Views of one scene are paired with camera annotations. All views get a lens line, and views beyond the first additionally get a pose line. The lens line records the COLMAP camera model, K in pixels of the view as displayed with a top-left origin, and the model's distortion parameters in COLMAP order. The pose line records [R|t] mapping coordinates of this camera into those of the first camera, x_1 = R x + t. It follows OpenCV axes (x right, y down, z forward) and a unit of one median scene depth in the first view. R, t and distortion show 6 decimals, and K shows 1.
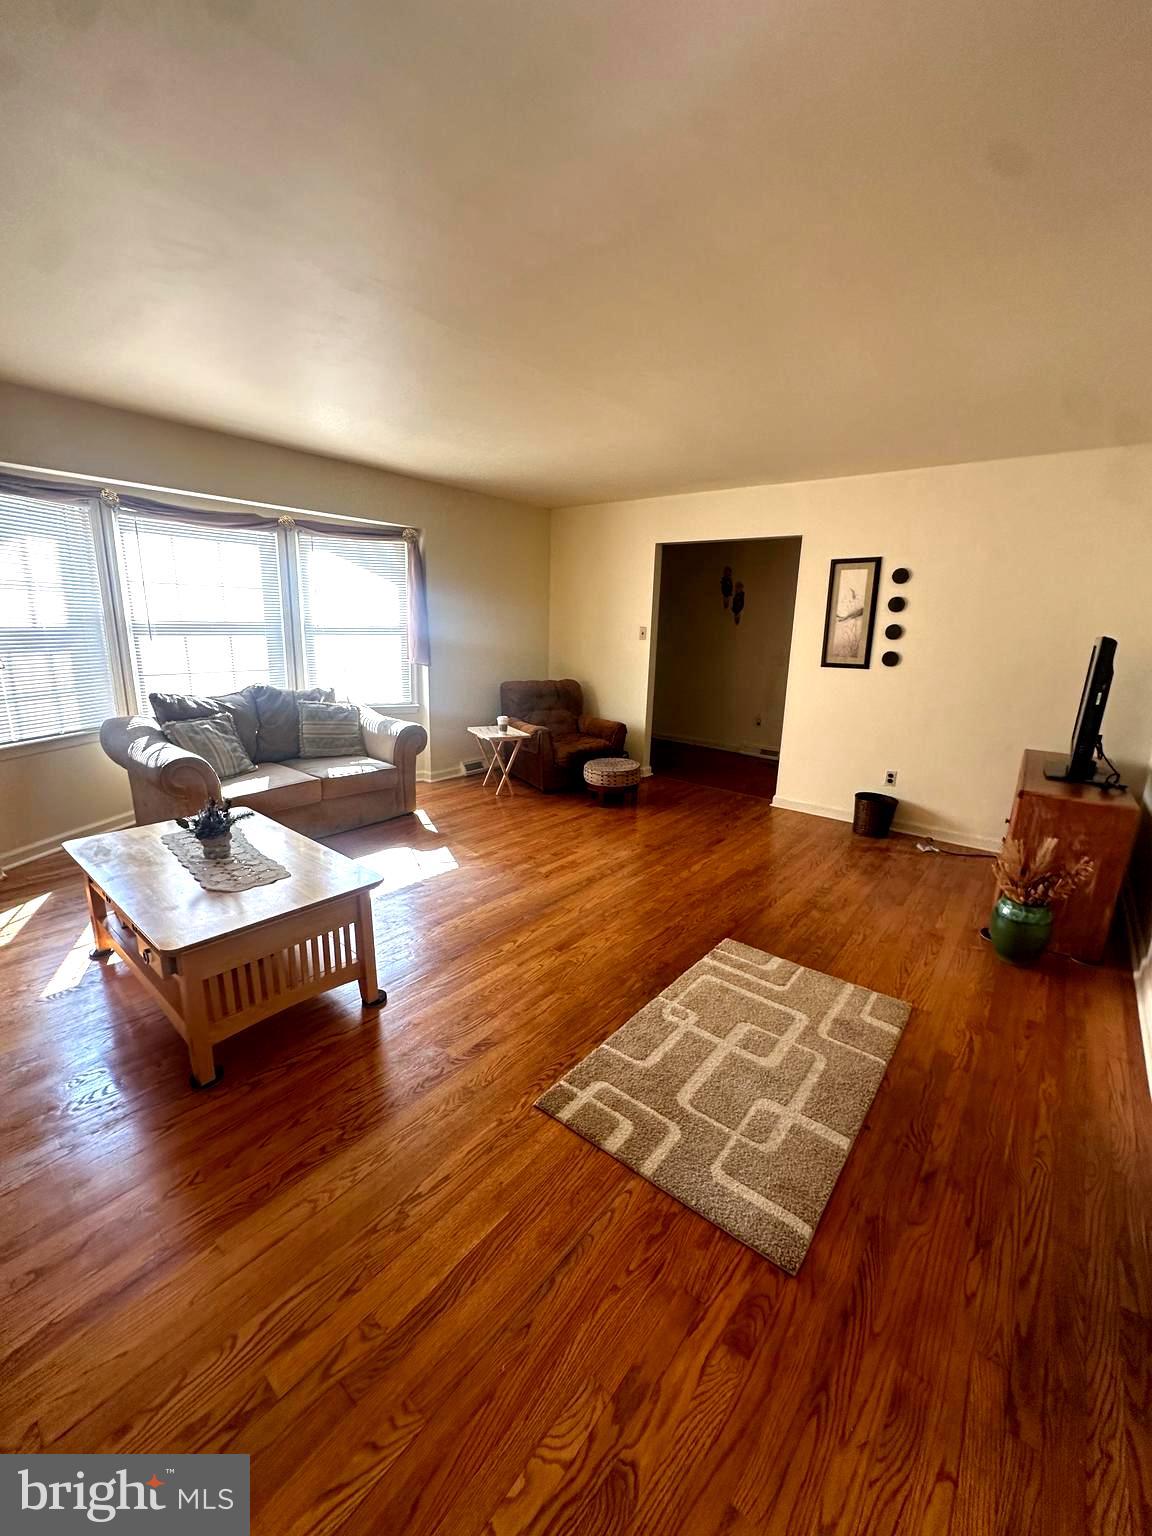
lens RADIAL K [[600.4, 0, 576.0], [0, 600.4, 768.0], [0, 0, 1]] dist [-0.000171, -0.000016]
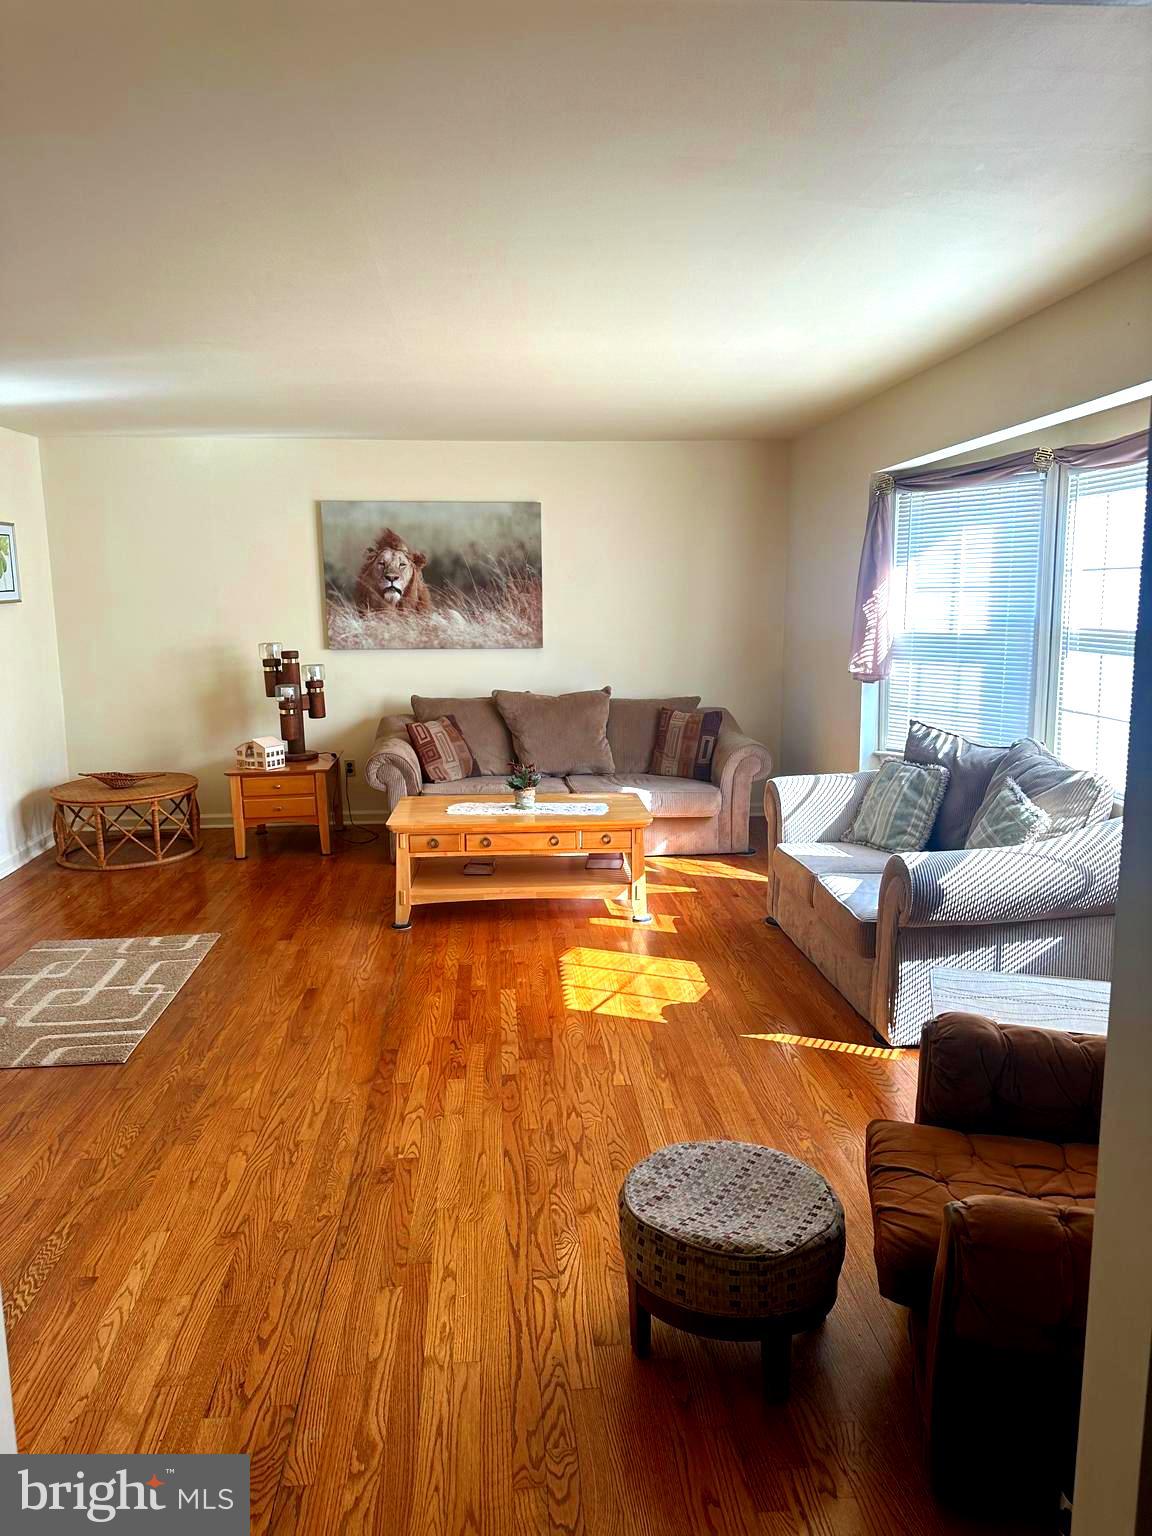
lens RADIAL K [[1078.1, 0, 576.0], [0, 1078.1, 768.0], [0, 0, 1]] dist [0.003661, 0.000598]
pose [[-0.718454, 0.096407, -0.688861, 0.926448], [-0.176498, 0.932668, 0.314608, -0.699802], [0.672809, 0.347614, -0.653064, 2.684672]]
